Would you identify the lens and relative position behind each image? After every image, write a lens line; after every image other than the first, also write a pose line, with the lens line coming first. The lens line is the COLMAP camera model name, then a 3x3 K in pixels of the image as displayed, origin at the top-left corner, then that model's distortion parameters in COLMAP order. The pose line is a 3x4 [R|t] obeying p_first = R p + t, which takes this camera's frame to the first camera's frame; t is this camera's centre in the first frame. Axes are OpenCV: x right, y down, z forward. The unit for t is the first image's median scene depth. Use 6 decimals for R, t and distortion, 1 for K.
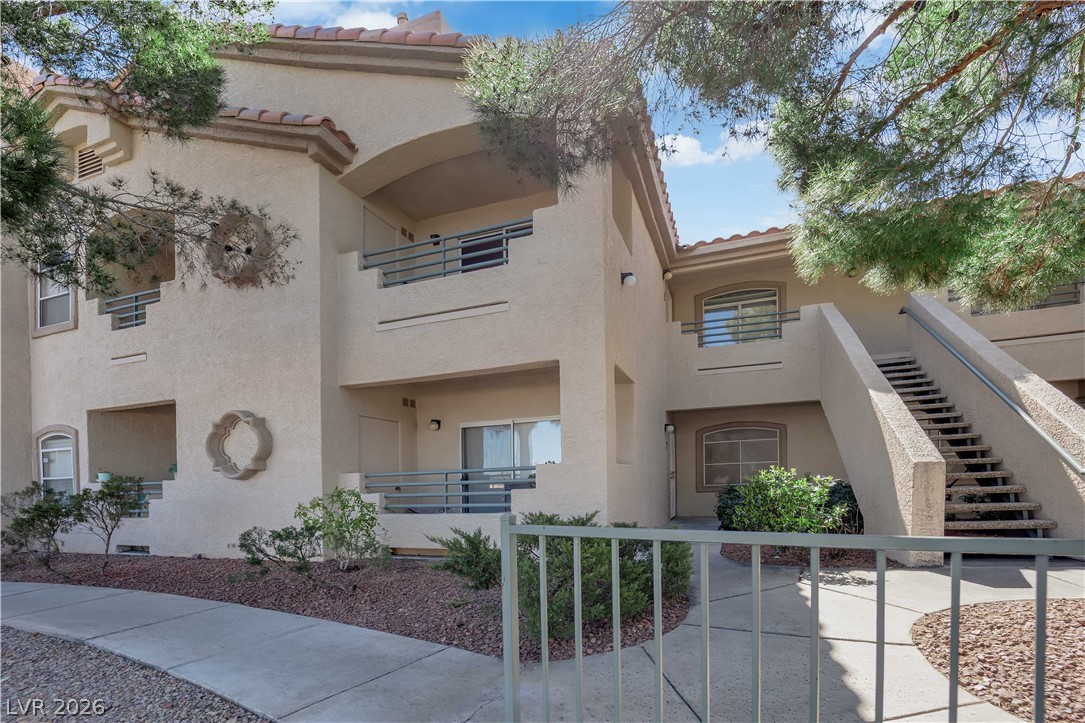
lens RADIAL K [[439.0, 0, 542.4], [0, 439.0, 241.2], [0, 0, 1]] dist [-0.005152, -0.000494]
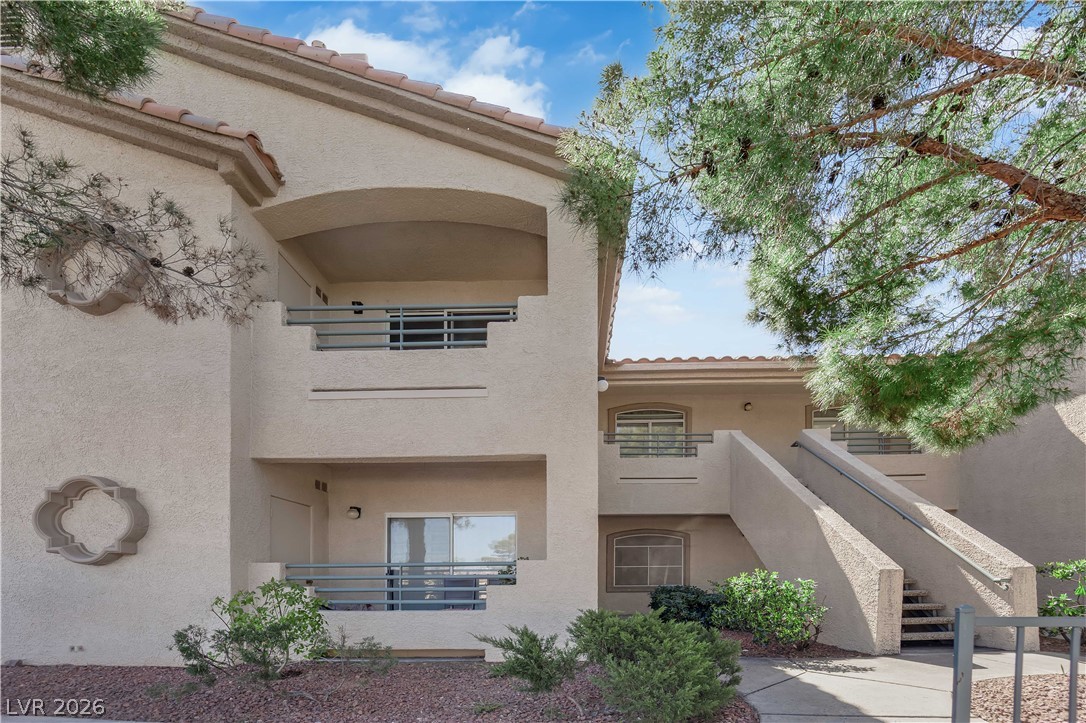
lens RADIAL K [[441.6, 0, 545.4], [0, 441.6, 357.7], [0, 0, 1]] dist [-0.008797, -0.000527]
pose [[0.945186, 0.165575, 0.281438, -0.196991], [-0.174553, 0.984623, 0.006949, 0.040170], [-0.275960, -0.055694, 0.959554, 0.061761]]
